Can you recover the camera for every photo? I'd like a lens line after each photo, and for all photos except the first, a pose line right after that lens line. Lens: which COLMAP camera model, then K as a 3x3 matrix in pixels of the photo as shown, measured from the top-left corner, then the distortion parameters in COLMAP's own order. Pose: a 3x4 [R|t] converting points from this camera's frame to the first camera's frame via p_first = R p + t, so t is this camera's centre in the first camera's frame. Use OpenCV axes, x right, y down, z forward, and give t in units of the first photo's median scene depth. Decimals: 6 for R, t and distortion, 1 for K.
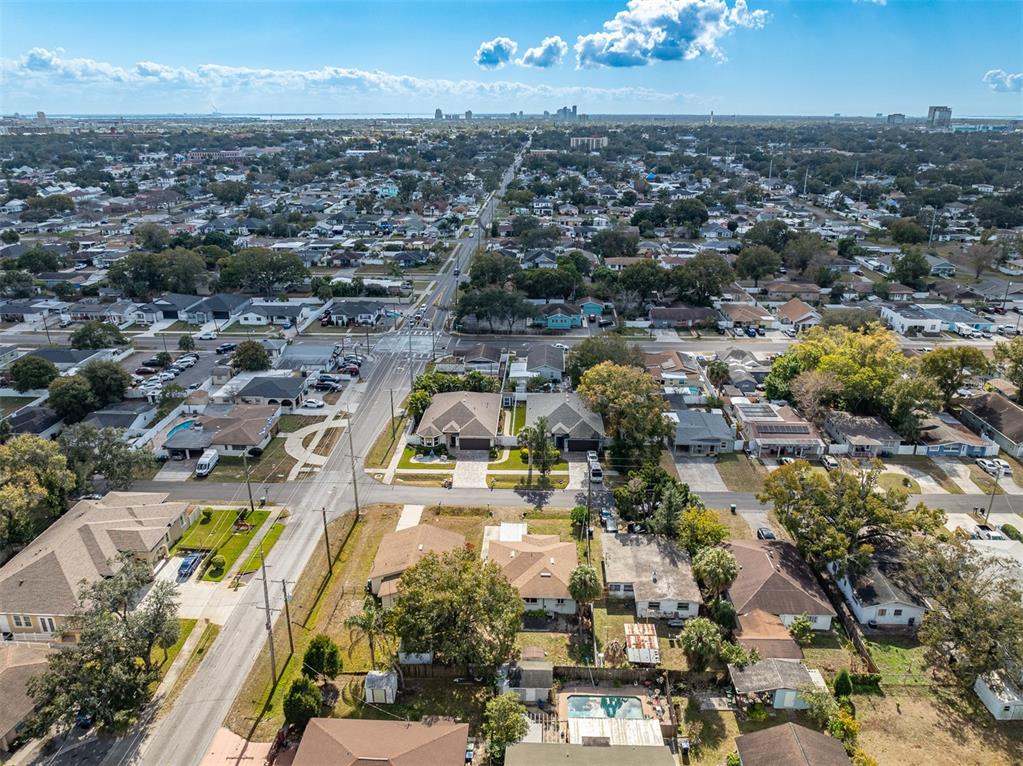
lens RADIAL K [[723.0, 0, 511.5], [0, 723.0, 383.0], [0, 0, 1]] dist [-0.033273, 0.023421]
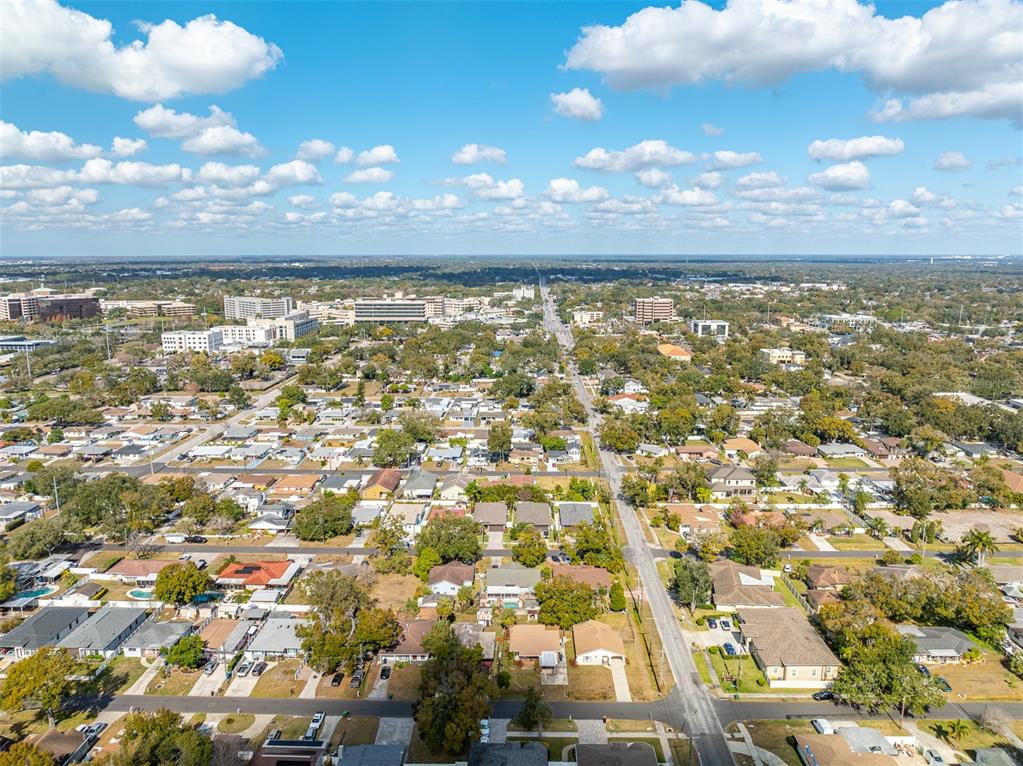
lens RADIAL K [[723.0, 0, 511.5], [0, 723.0, 383.0], [0, 0, 1]] dist [-0.033273, 0.023421]
pose [[-0.999762, 0.004385, -0.021375, 0.076711], [-0.007215, 0.858081, 0.513464, -0.766460], [0.020593, 0.513496, -0.857845, 1.375018]]
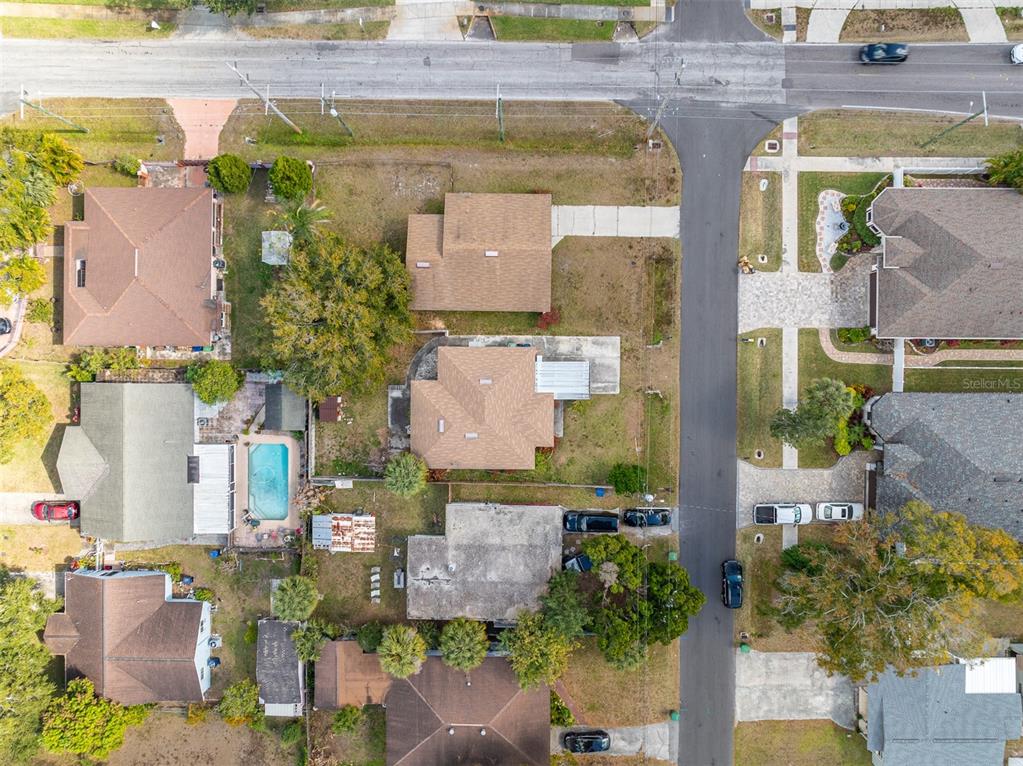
lens RADIAL K [[723.0, 0, 511.5], [0, 723.0, 383.0], [0, 0, 1]] dist [-0.033273, 0.023421]
pose [[0.028309, 0.999596, -0.002659, 0.003750], [-0.334986, 0.011993, 0.942147, -0.282671], [0.941798, -0.025781, 0.335190, 0.482384]]
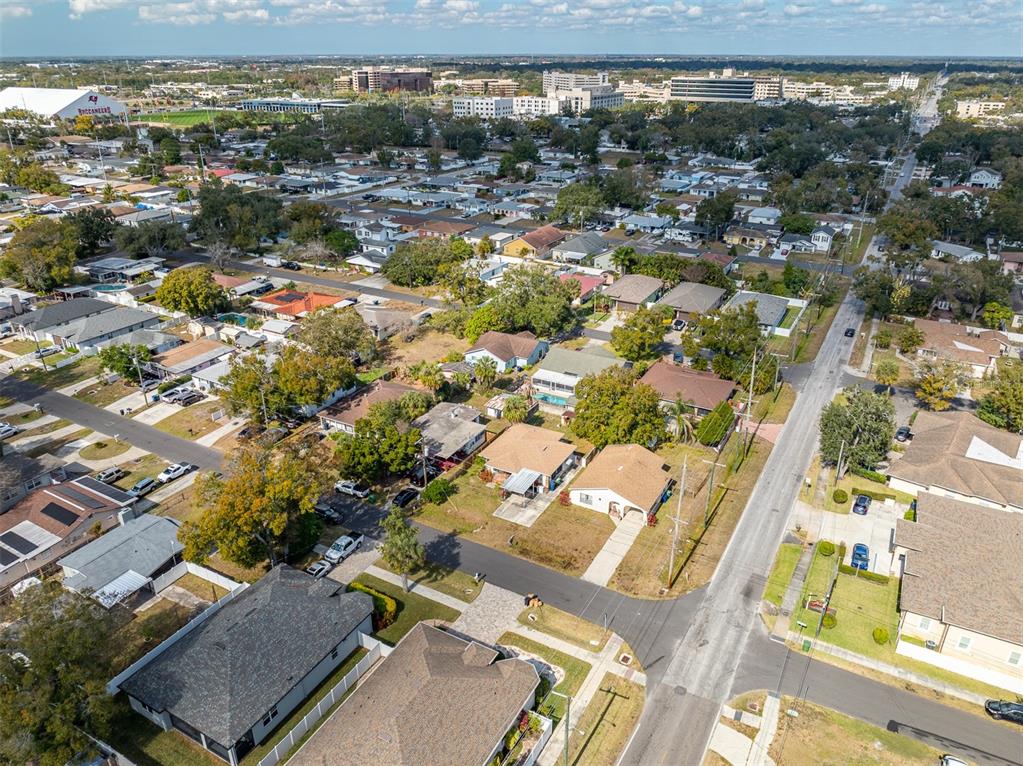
lens RADIAL K [[723.0, 0, 511.5], [0, 723.0, 383.0], [0, 0, 1]] dist [-0.033273, 0.023421]
pose [[-0.892160, -0.188490, 0.410514, -0.244898], [0.158516, 0.720351, 0.675253, -0.373400], [-0.422993, 0.667507, -0.612790, 1.014346]]
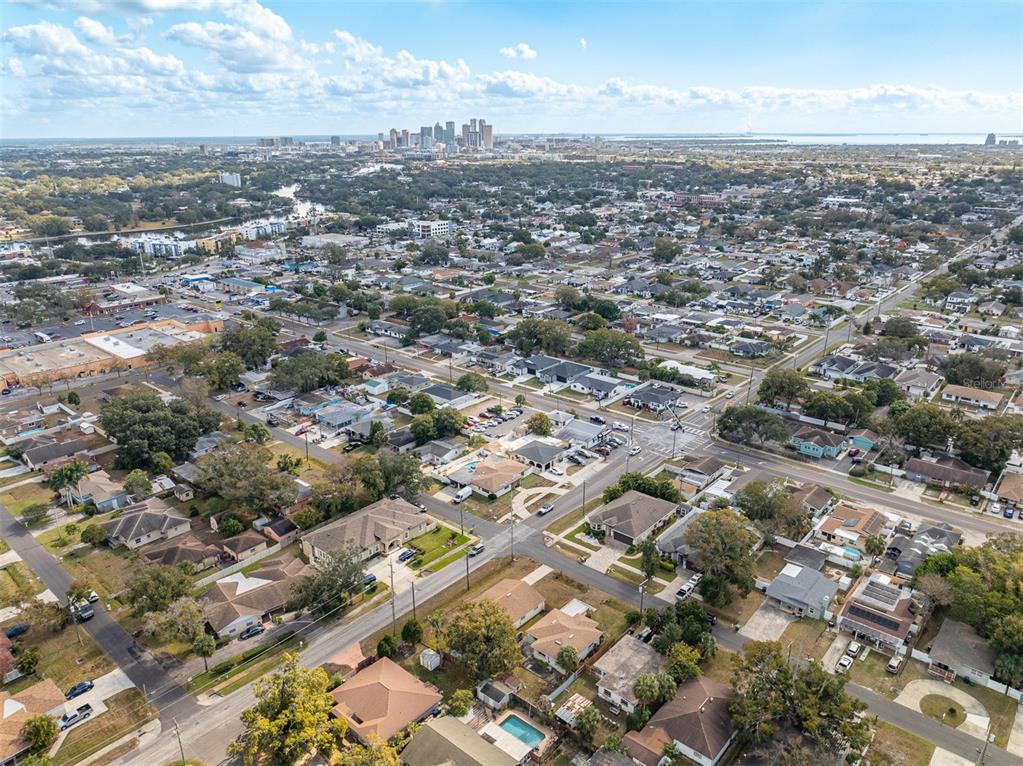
lens RADIAL K [[723.0, 0, 511.5], [0, 723.0, 383.0], [0, 0, 1]] dist [-0.033273, 0.023421]
pose [[0.779062, 0.198003, -0.594860, 0.447497], [-0.210311, 0.976378, 0.049558, -0.186009], [0.590620, 0.086497, 0.802300, -0.181534]]
